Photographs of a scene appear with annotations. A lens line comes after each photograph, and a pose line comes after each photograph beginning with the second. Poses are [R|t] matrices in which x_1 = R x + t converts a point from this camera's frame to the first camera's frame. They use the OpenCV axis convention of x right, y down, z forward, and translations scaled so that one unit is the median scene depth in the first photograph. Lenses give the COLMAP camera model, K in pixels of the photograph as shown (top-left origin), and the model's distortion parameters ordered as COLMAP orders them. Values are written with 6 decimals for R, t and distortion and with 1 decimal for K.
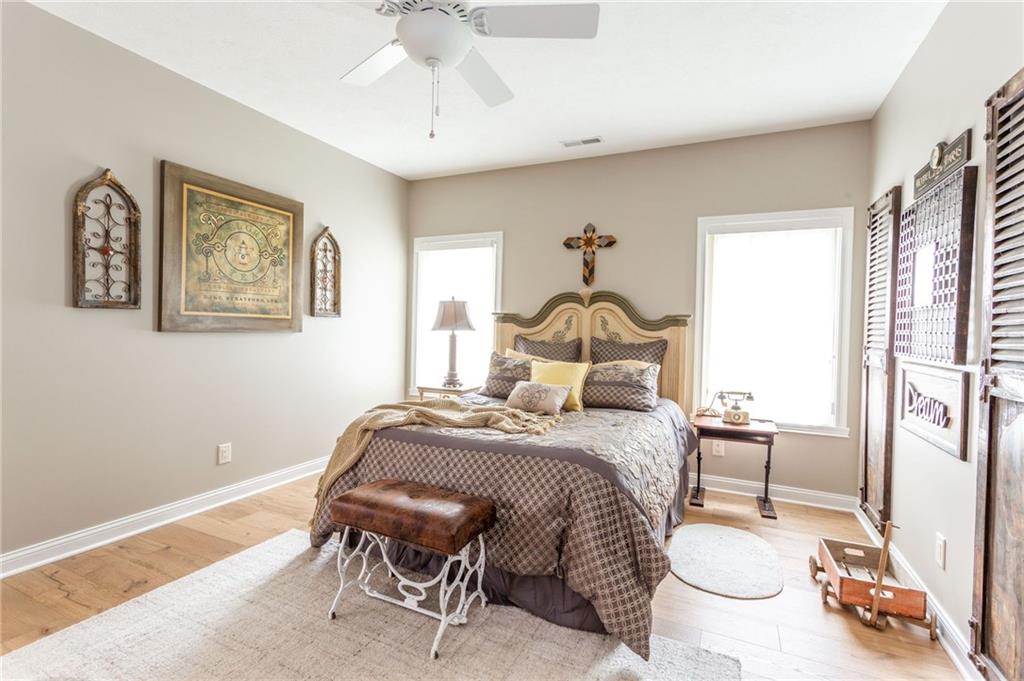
lens RADIAL K [[475.9, 0, 512.0], [0, 475.9, 340.5], [0, 0, 1]] dist [-0.001836, -0.000014]
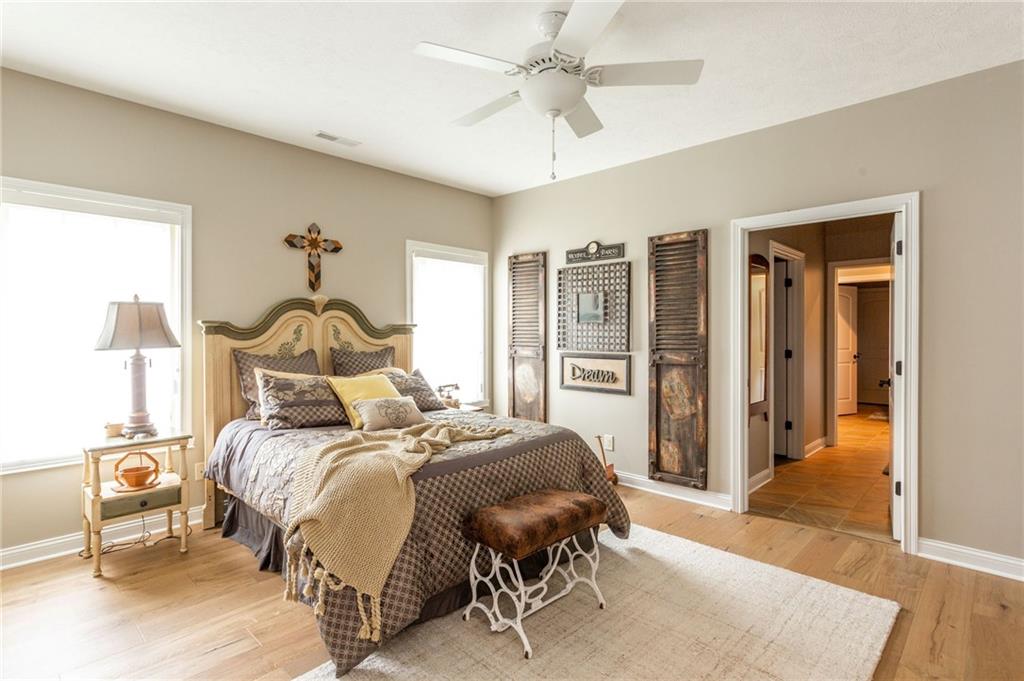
lens RADIAL K [[504.9, 0, 512.0], [0, 504.9, 340.5], [0, 0, 1]] dist [0.001256, 0.000186]
pose [[0.335040, -0.038153, 0.941431, -0.629873], [0.032758, 0.999047, 0.028830, -0.037449], [-0.941634, 0.021180, 0.335970, 0.325132]]
